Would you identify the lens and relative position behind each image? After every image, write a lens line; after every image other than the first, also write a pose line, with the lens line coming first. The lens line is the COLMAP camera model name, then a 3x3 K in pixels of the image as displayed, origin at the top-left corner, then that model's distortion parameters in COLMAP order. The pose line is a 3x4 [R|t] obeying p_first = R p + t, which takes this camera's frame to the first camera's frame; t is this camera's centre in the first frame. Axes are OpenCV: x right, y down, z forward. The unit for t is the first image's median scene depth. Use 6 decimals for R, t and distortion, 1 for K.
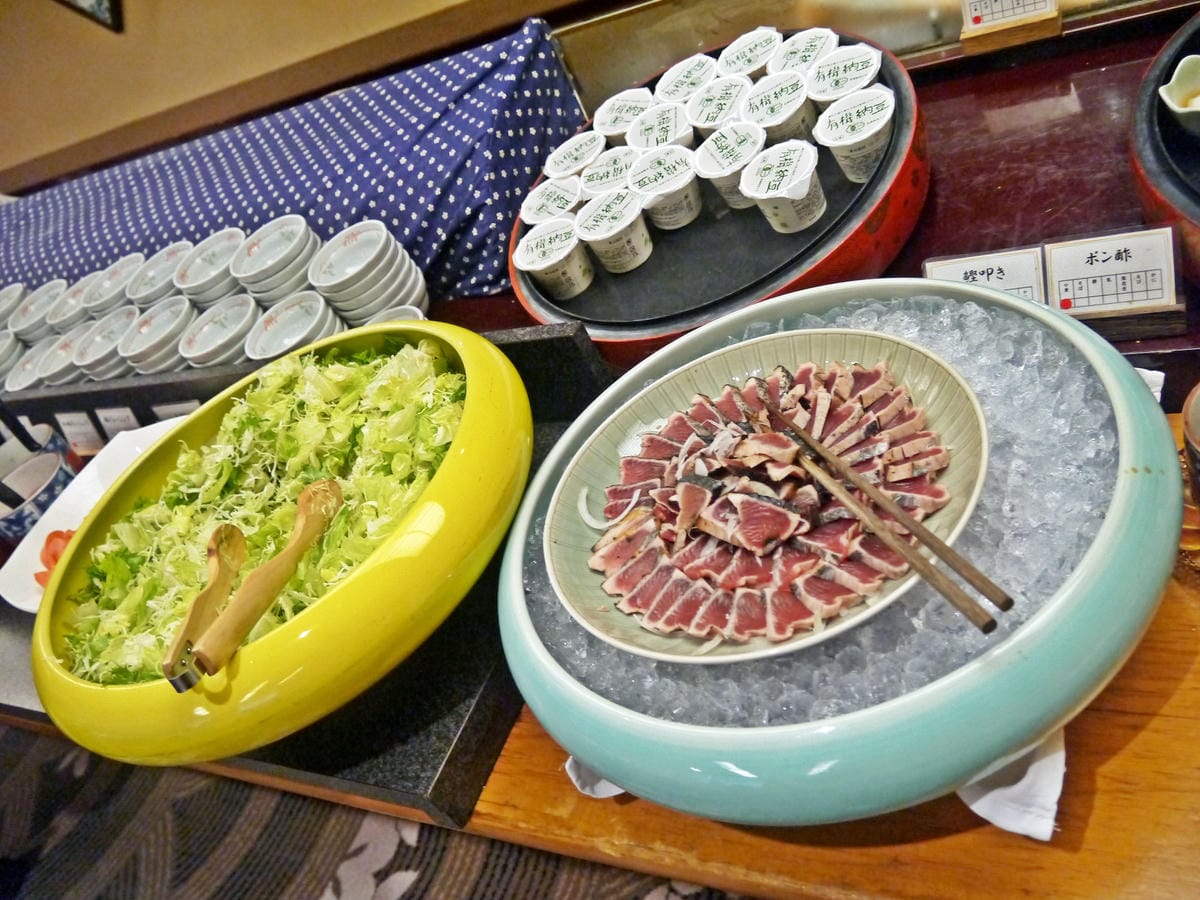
lens RADIAL K [[1015.4, 0, 603.7], [0, 1015.4, 442.3], [0, 0, 1]] dist [-0.041864, -0.000272]
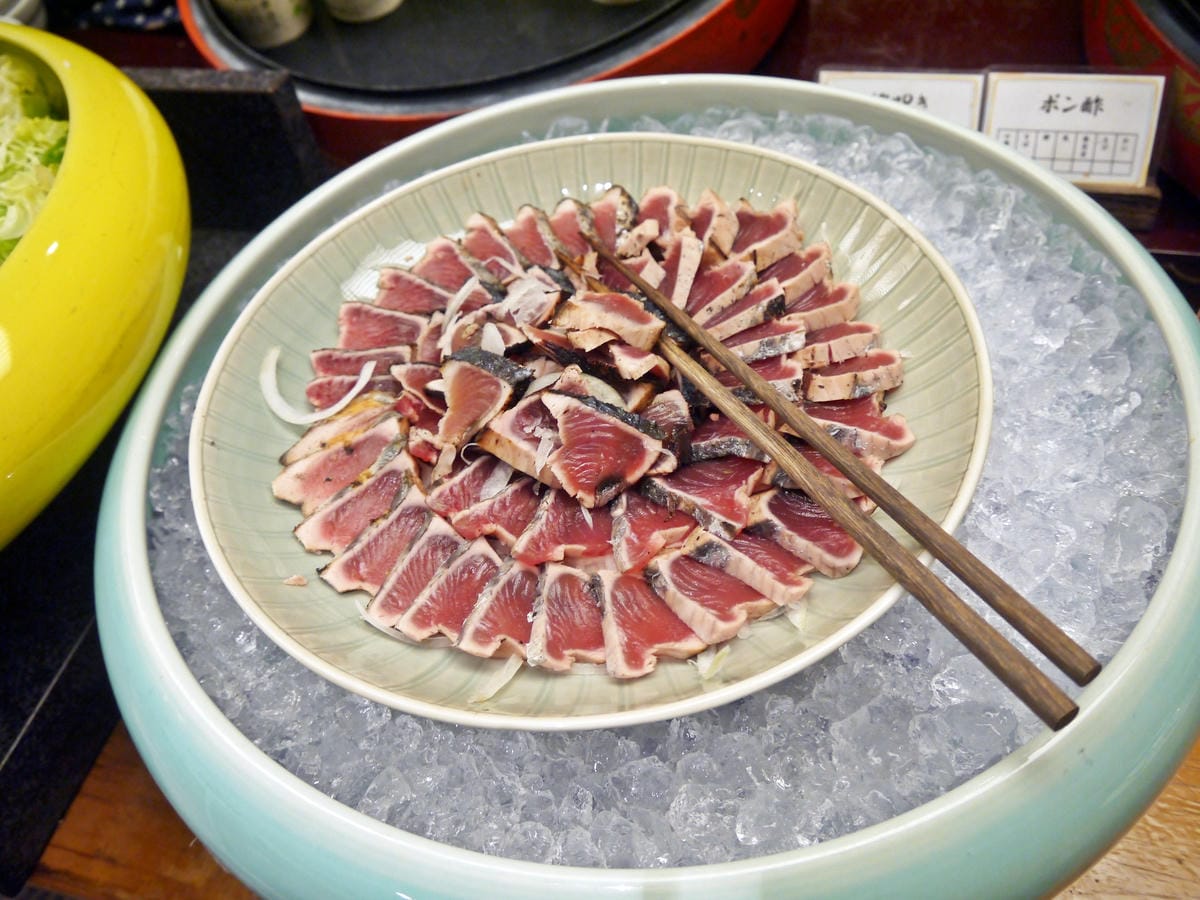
lens RADIAL K [[1015.4, 0, 603.7], [0, 1015.4, 442.3], [0, 0, 1]] dist [-0.041864, -0.000272]
pose [[0.946870, 0.078295, 0.311940, -0.018631], [-0.123721, 0.983951, 0.128580, 0.001015], [-0.296867, -0.160342, 0.941361, 0.439777]]
